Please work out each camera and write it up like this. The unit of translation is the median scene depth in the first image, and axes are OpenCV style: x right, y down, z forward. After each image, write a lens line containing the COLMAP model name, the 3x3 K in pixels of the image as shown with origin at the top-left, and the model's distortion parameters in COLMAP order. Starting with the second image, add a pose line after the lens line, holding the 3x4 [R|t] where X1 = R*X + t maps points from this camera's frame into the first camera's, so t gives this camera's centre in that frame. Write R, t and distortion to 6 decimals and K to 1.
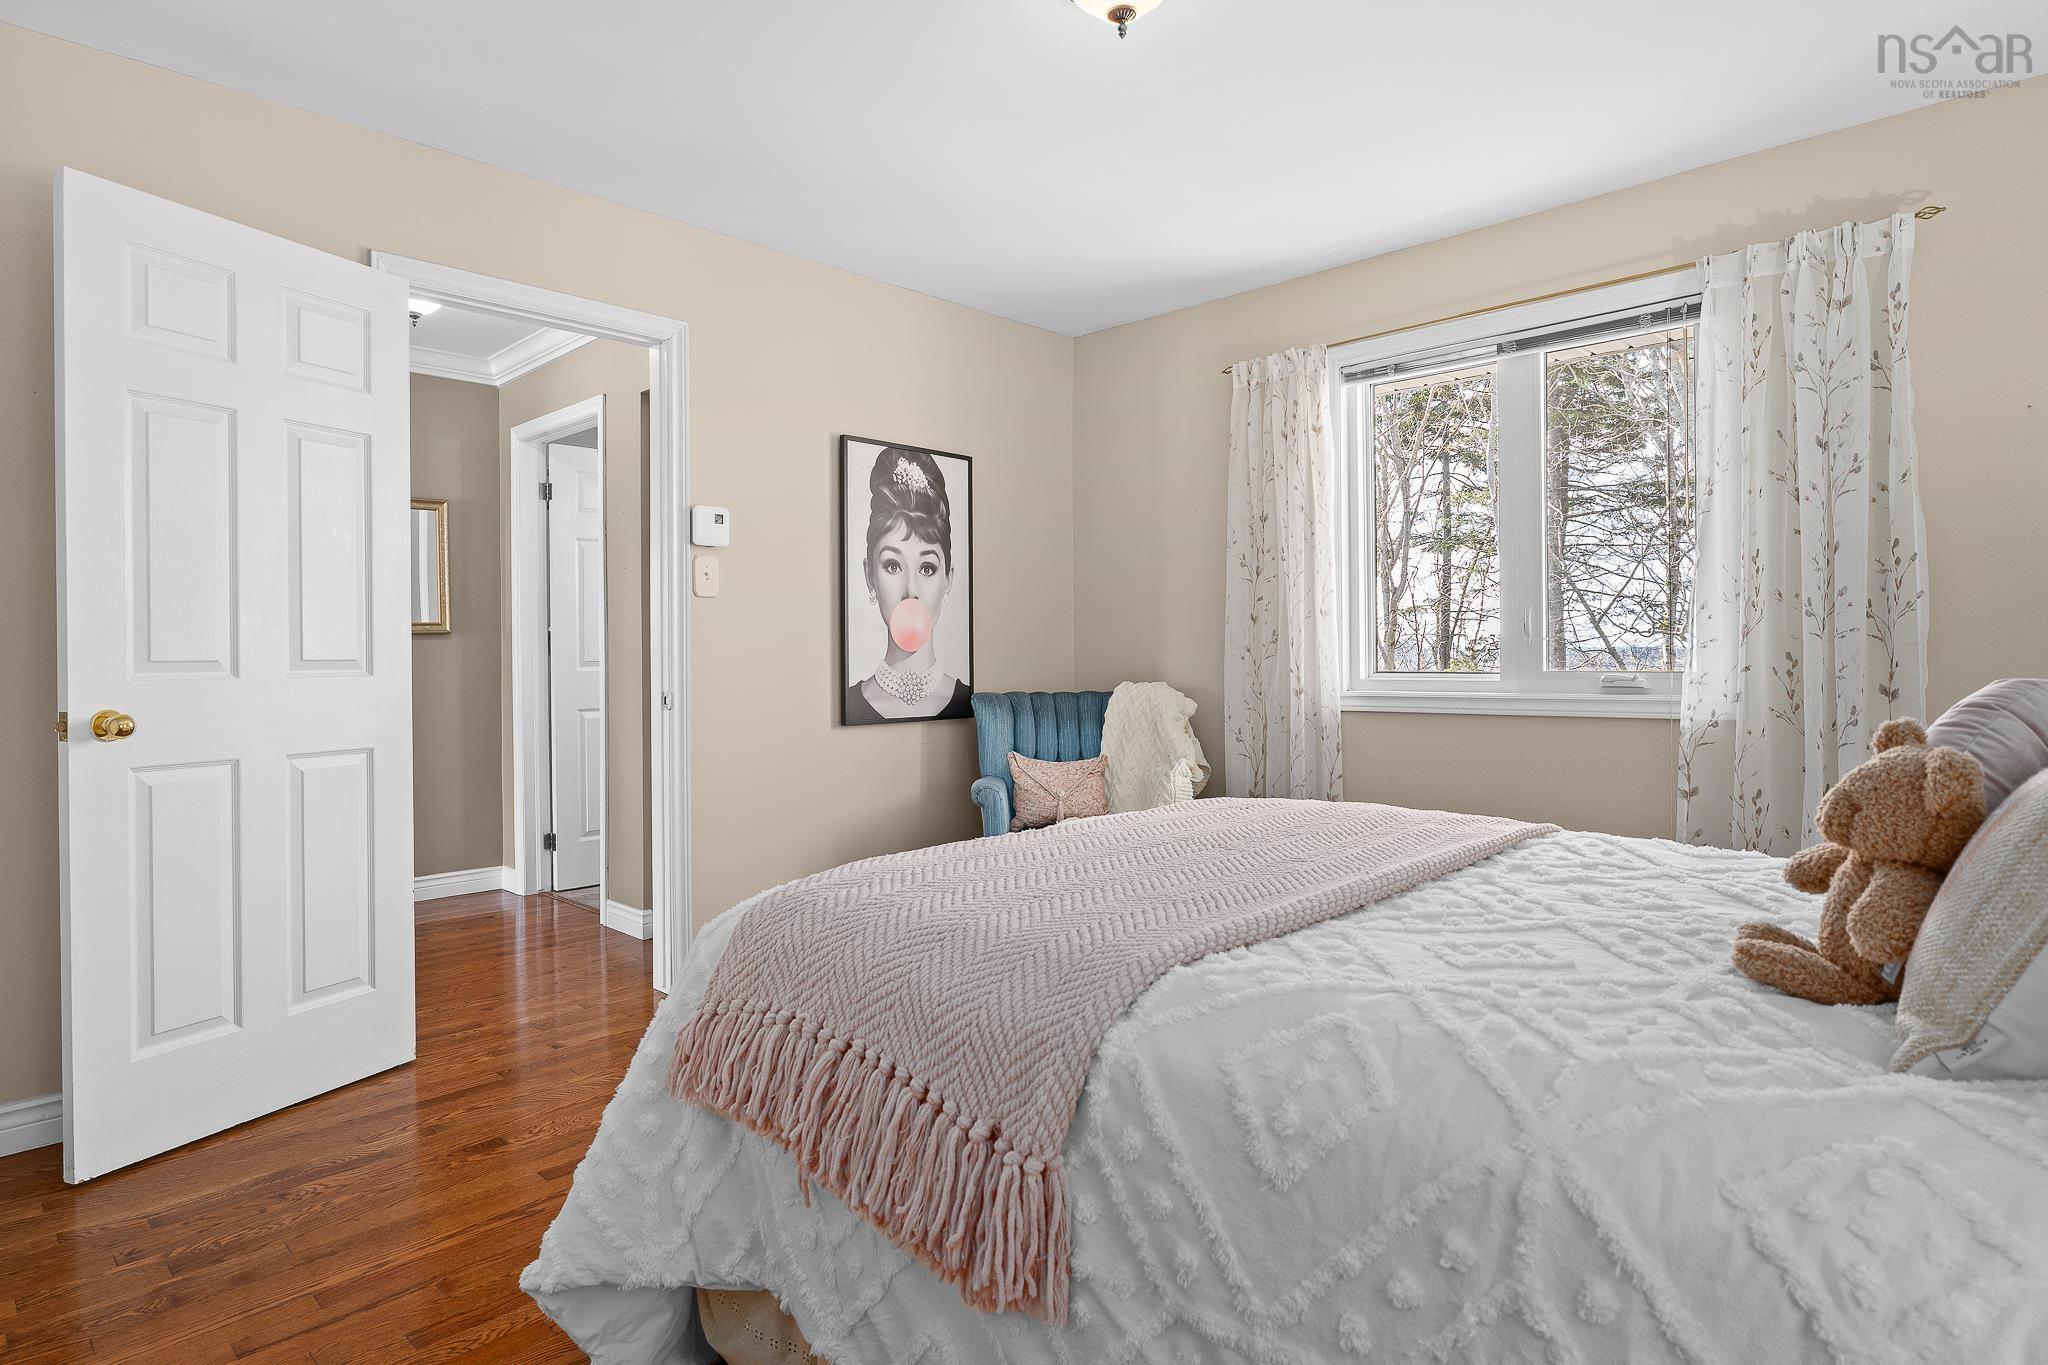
lens RADIAL K [[1092.4, 0, 1024.9], [0, 1092.4, 656.6], [0, 0, 1]] dist [-0.022629, 0.000225]
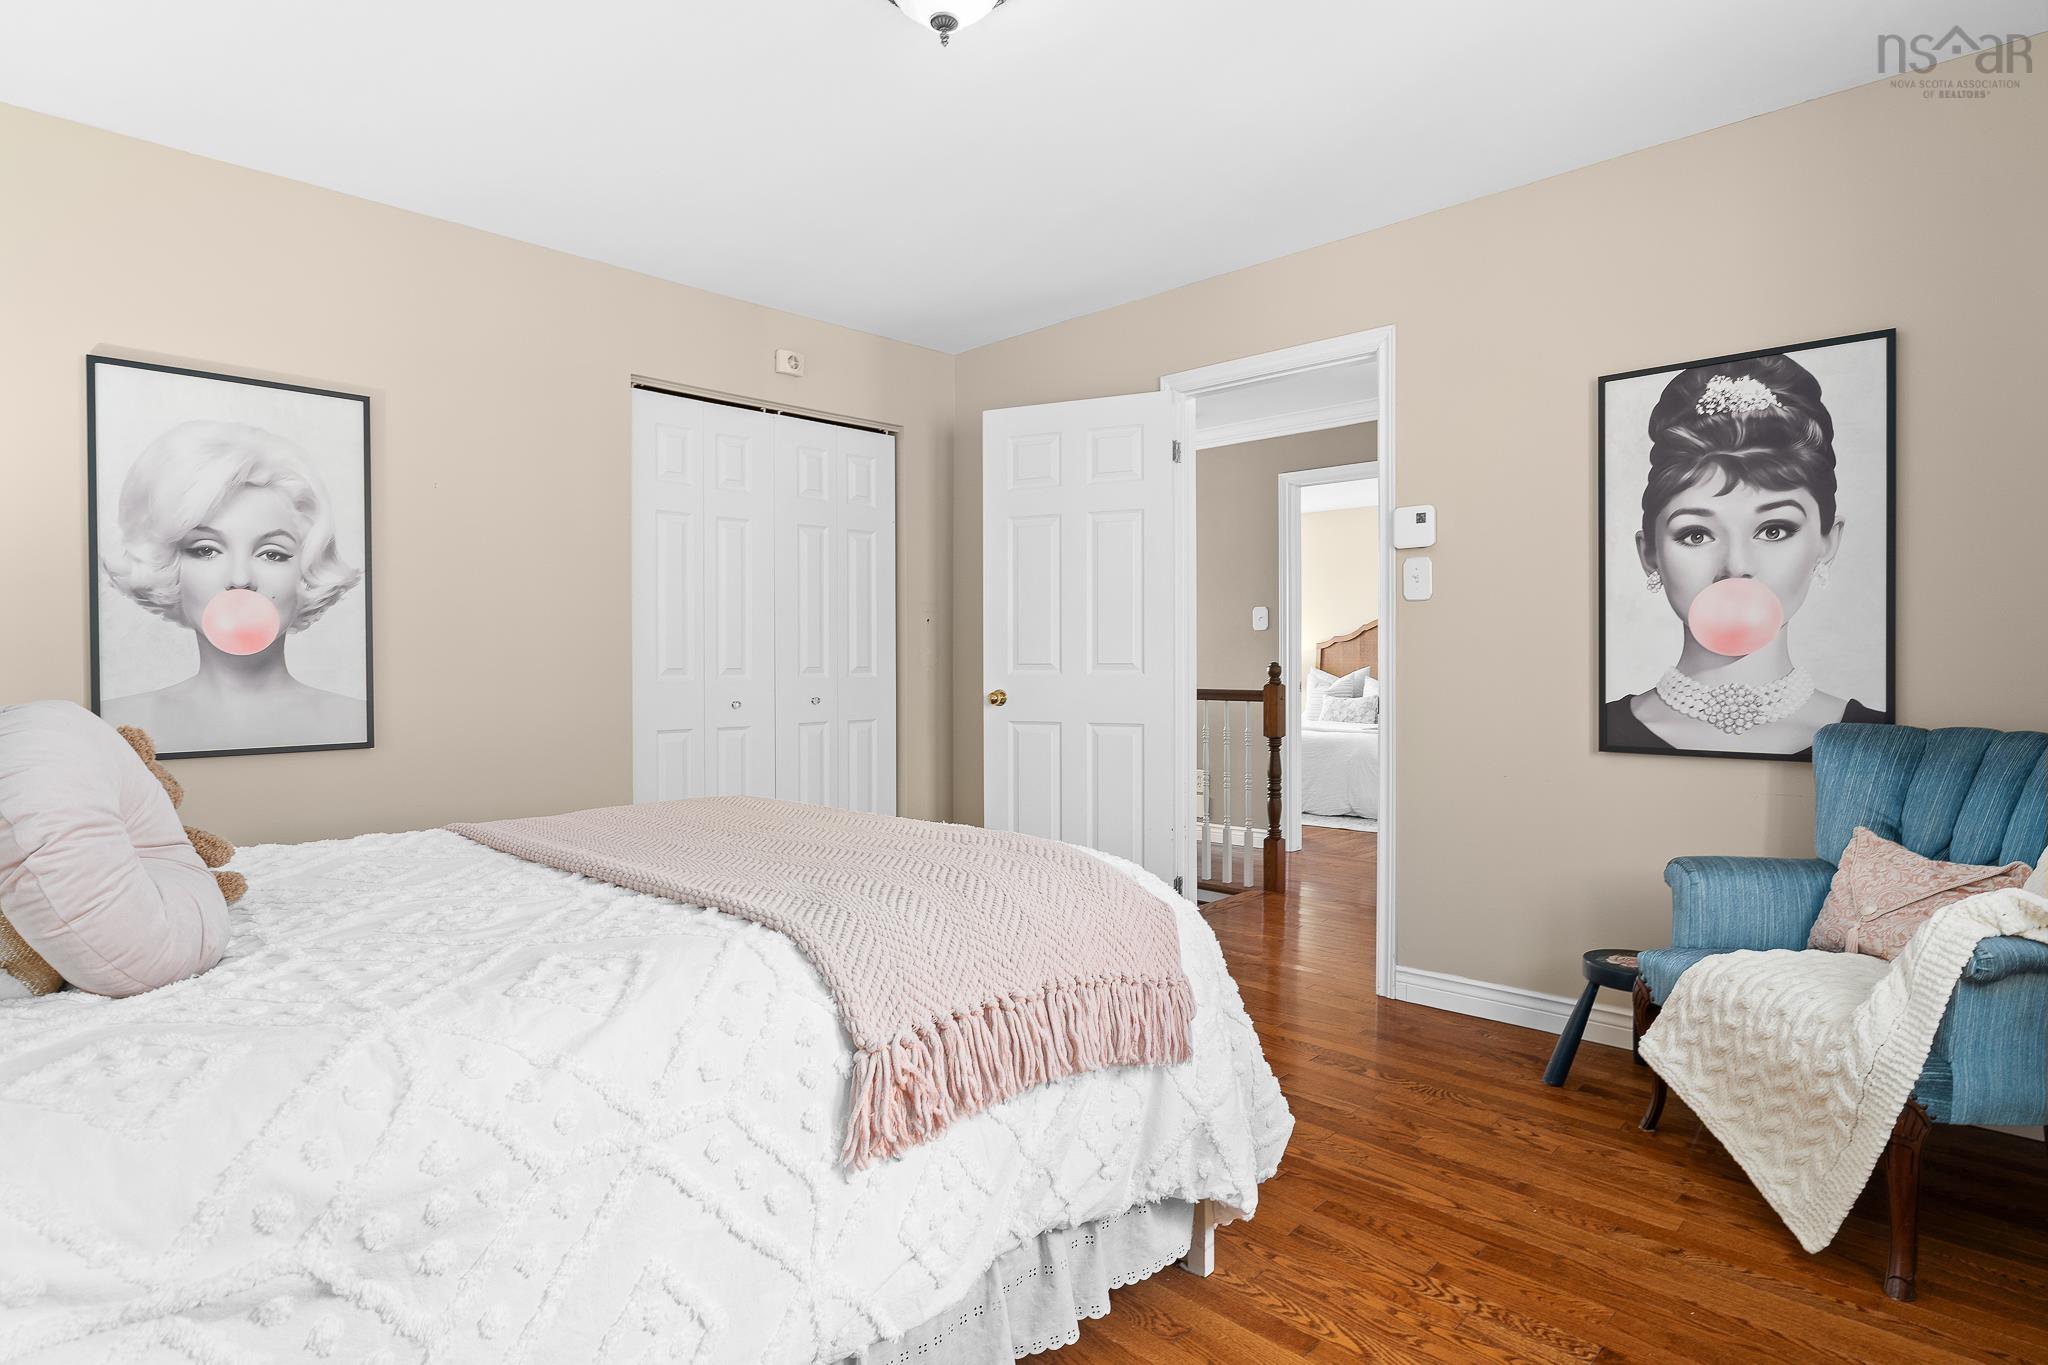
lens RADIAL K [[1076.2, 0, 1024.0], [0, 1076.2, 682.5], [0, 0, 1]] dist [-0.037260, -0.000075]
pose [[-0.008296, 0.023316, -0.999694, 0.575913], [0.002706, 0.999725, 0.023294, -0.004600], [0.999962, -0.002512, -0.008357, 0.573500]]
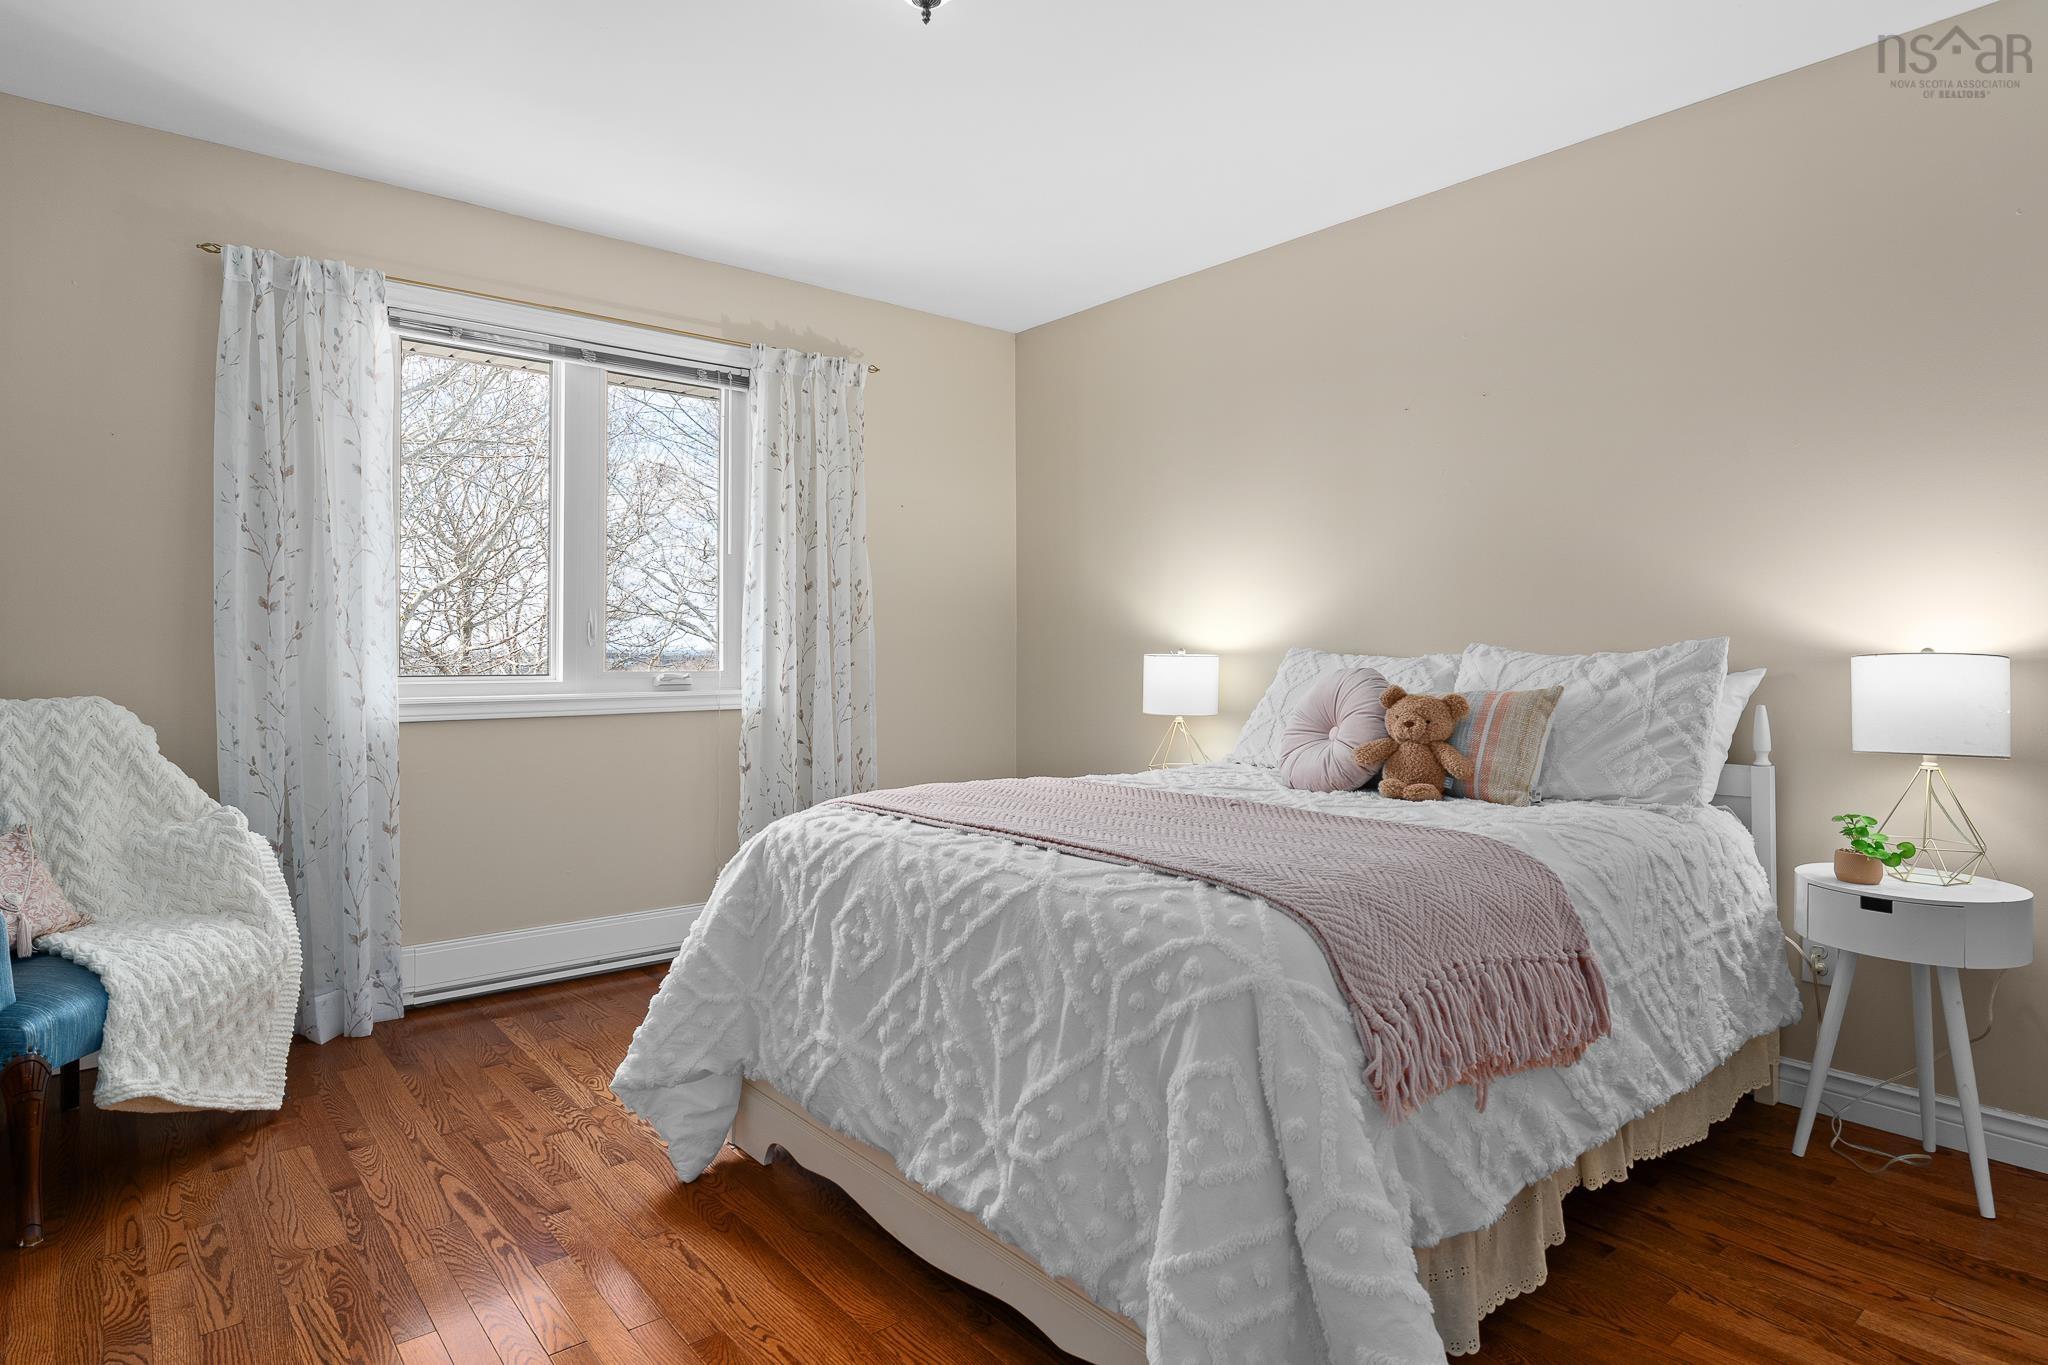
lens RADIAL K [[1092.4, 0, 1024.9], [0, 1092.4, 656.6], [0, 0, 1]] dist [-0.022629, 0.000225]
pose [[0.097320, 0.010577, 0.995197, -0.465685], [0.004519, 0.999929, -0.011069, 0.010221], [-0.995243, 0.005575, 0.097265, 0.432229]]
